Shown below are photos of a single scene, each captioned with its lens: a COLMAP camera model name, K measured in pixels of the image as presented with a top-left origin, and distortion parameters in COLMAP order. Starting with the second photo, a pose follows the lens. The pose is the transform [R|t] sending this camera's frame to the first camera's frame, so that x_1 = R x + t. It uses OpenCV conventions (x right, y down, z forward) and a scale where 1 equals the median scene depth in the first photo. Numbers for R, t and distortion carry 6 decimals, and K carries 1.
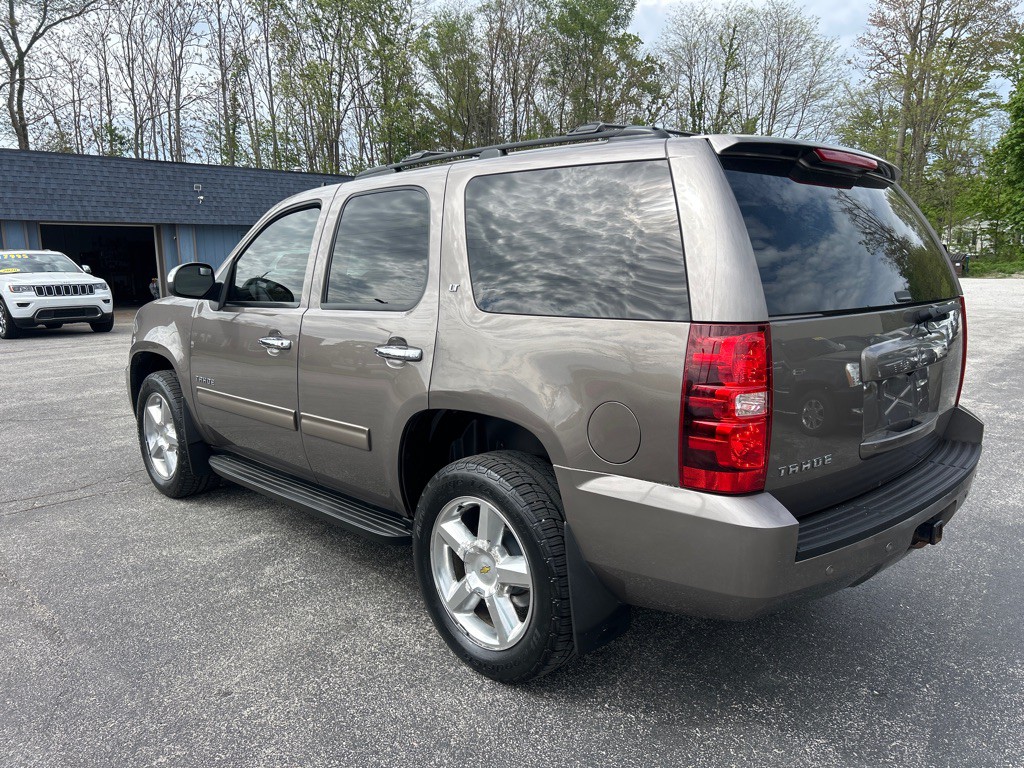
lens RADIAL K [[764.4, 0, 512.0], [0, 764.4, 383.1], [0, 0, 1]] dist [0.023668, -0.017611]
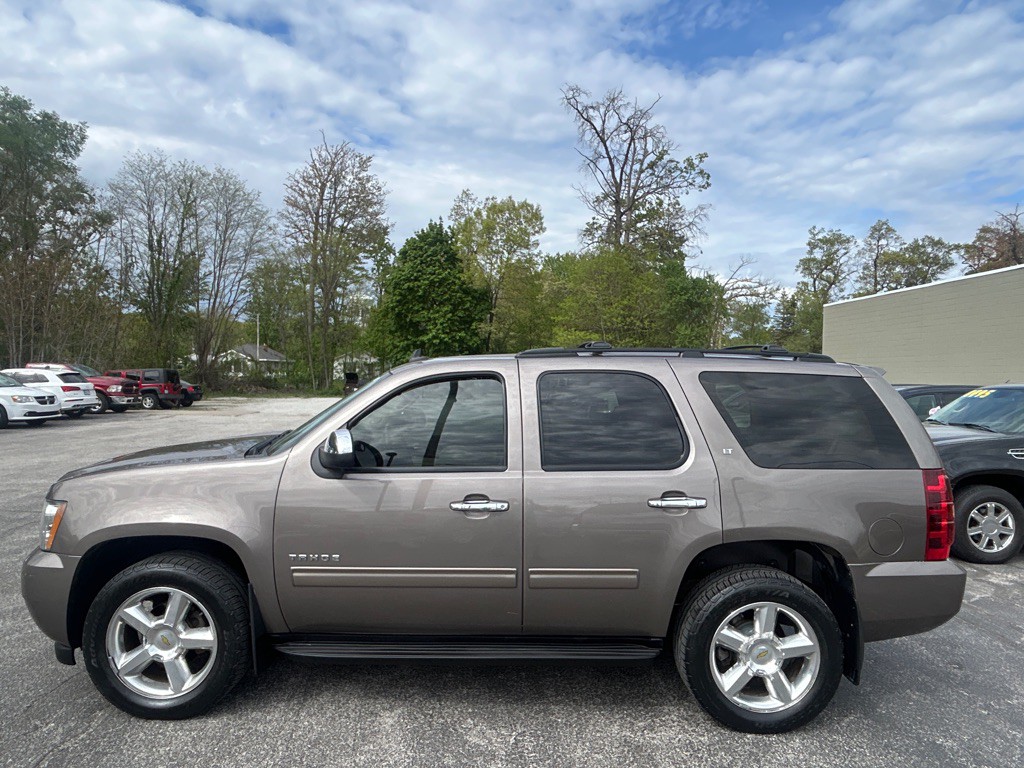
lens RADIAL K [[649.2, 0, 507.7], [0, 649.2, 385.4], [0, 0, 1]] dist [-0.005909, 0.001091]
pose [[0.699817, 0.016027, 0.714142, -0.810332], [0.090370, 0.989729, -0.110770, -0.101323], [-0.708582, 0.142055, 0.691181, 0.298621]]
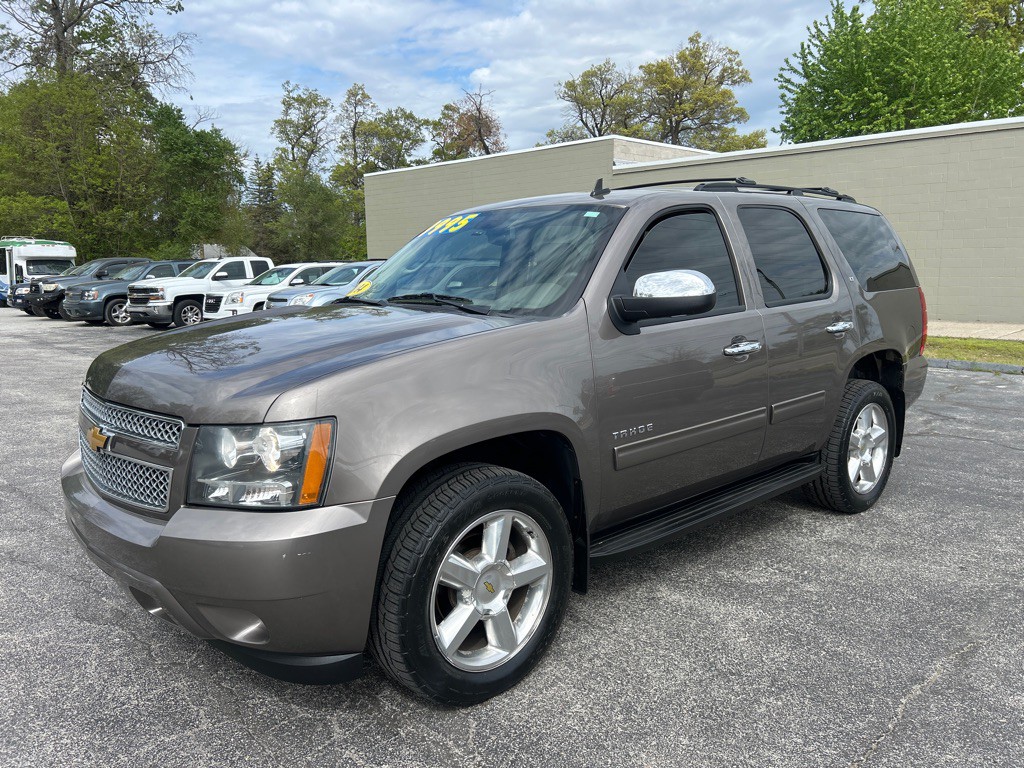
lens RADIAL K [[767.3, 0, 515.0], [0, 767.3, 387.0], [0, 0, 1]] dist [0.019126, -0.020213]
pose [[0.033353, -0.144344, 0.988965, -1.148283], [0.175677, 0.974956, 0.136374, -0.168062], [-0.983883, 0.169190, 0.057876, 1.095418]]
